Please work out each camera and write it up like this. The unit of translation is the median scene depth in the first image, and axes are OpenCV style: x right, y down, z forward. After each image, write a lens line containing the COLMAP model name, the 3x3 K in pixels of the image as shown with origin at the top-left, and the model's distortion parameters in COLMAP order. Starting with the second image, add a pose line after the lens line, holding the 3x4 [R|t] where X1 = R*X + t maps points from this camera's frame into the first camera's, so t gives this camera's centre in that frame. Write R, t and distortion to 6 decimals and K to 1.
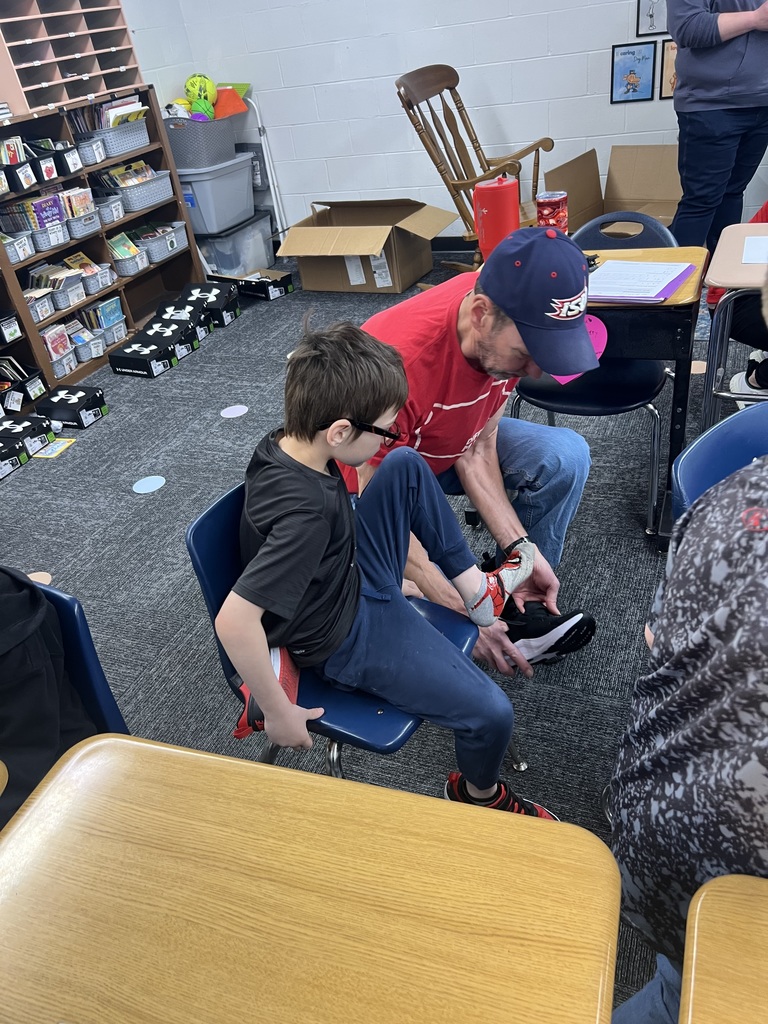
lens RADIAL K [[757.8, 0, 383.2], [0, 757.8, 515.0], [0, 0, 1]] dist [-0.004423, -0.005049]
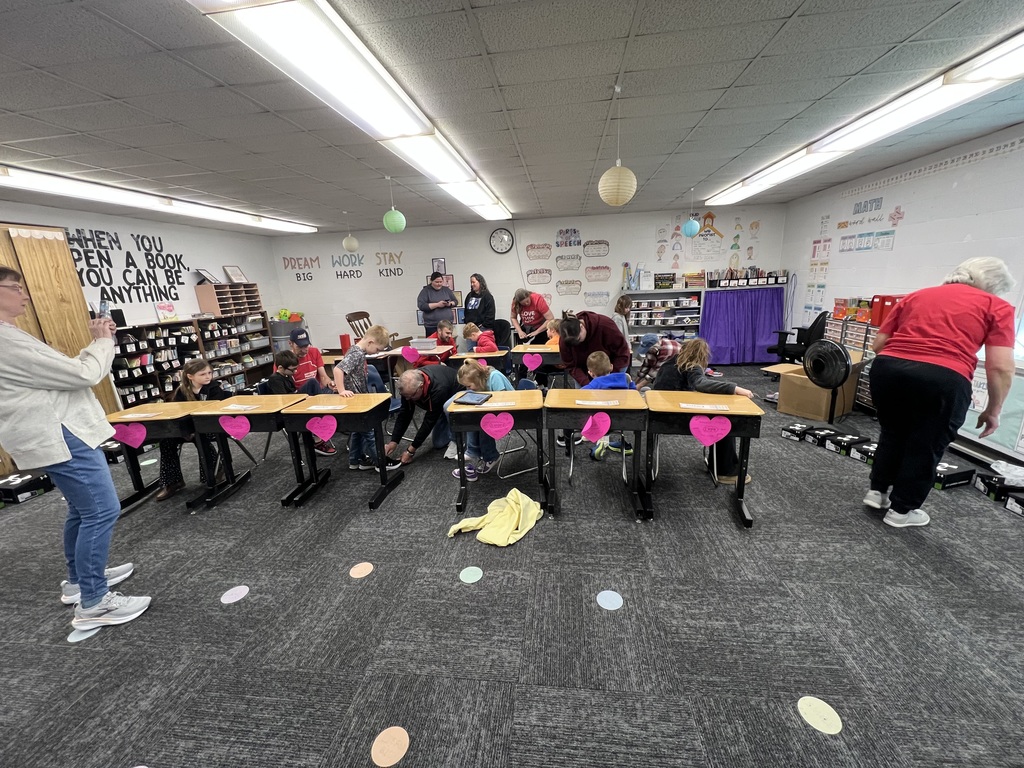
lens RADIAL K [[409.3, 0, 517.9], [0, 409.3, 380.5], [0, 0, 1]] dist [0.001175, -0.000067]
pose [[0.959015, 0.016019, 0.282903, 0.224221], [0.088737, 0.931201, -0.353539, 0.399302], [-0.269103, 0.364153, 0.891614, -0.702913]]
